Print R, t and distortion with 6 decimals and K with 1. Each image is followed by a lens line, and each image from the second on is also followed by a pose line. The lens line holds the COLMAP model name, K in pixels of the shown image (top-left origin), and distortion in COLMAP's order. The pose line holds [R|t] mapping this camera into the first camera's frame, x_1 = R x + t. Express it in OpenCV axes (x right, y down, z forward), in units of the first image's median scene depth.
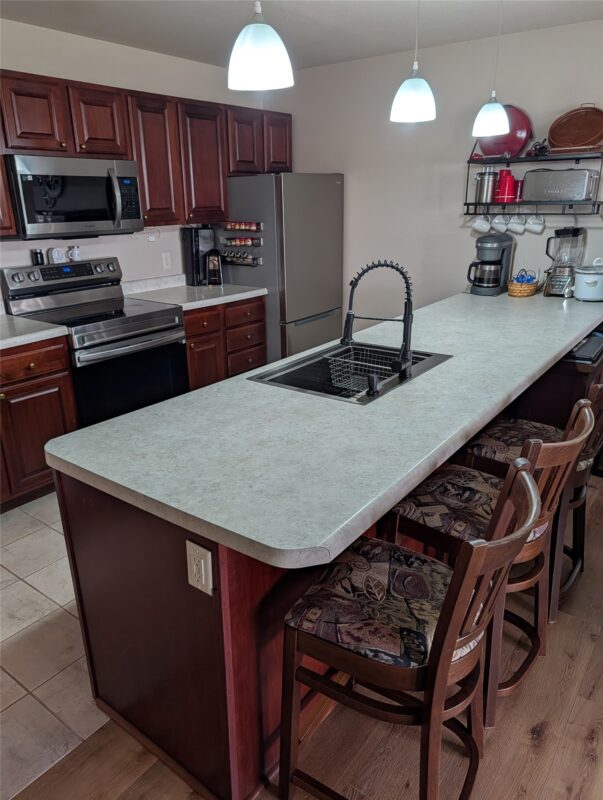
lens RADIAL K [[614.3, 0, 301.5], [0, 614.3, 400.0], [0, 0, 1]] dist [0.002974, 0.000101]
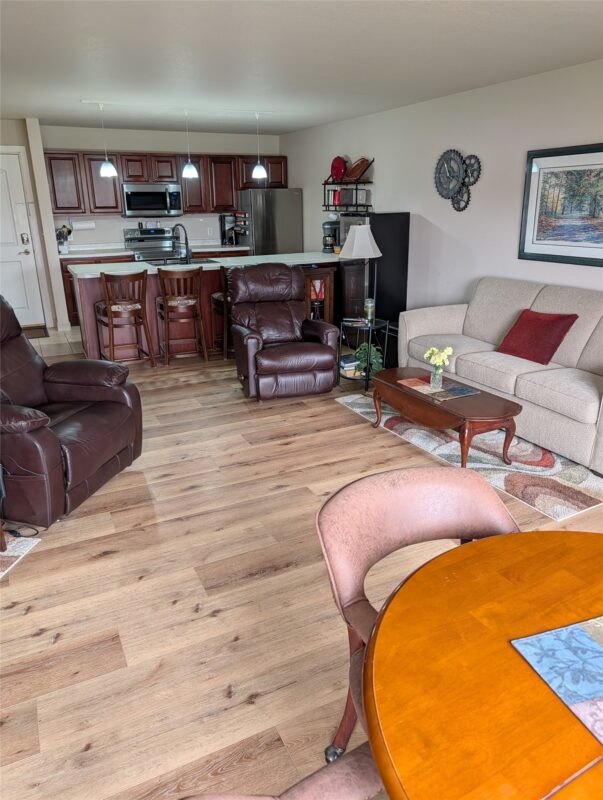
lens RADIAL K [[578.3, 0, 301.5], [0, 578.3, 400.0], [0, 0, 1]] dist [-0.006775, -0.004315]
pose [[0.895556, 0.153832, -0.417510, 1.091737], [-0.147704, 0.987906, 0.047173, 0.224161], [0.419718, 0.019422, 0.907447, -0.711876]]
